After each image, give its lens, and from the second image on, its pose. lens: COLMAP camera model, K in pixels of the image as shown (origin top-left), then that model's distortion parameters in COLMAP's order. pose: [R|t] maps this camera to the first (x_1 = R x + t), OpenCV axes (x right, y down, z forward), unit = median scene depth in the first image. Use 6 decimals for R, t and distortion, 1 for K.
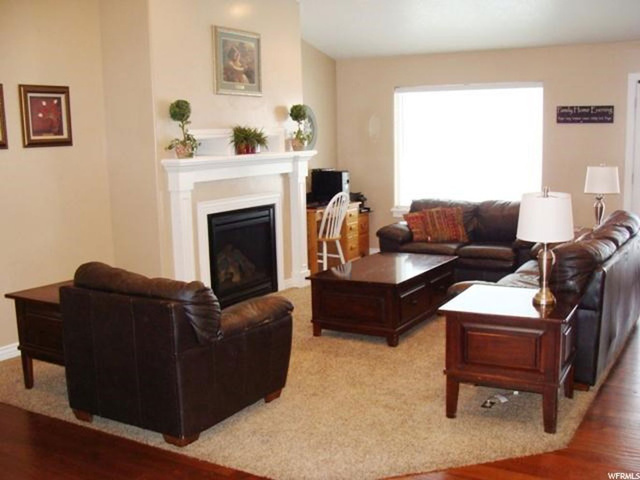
lens RADIAL K [[723.9, 0, 333.1], [0, 723.9, 252.1], [0, 0, 1]] dist [-0.204076, 0.242602]
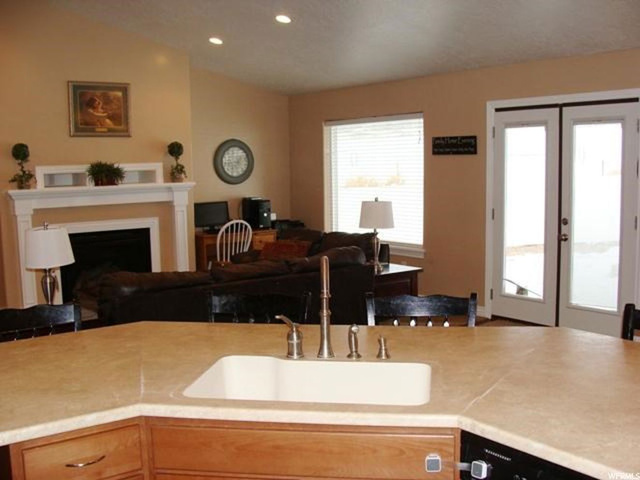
lens RADIAL K [[723.9, 0, 333.1], [0, 723.9, 252.1], [0, 0, 1]] dist [-0.204076, 0.242602]
pose [[0.921606, 0.052091, -0.384616, 0.630024], [-0.062709, 0.997917, -0.015108, -0.028651], [0.383028, 0.038043, 0.922953, 0.052144]]
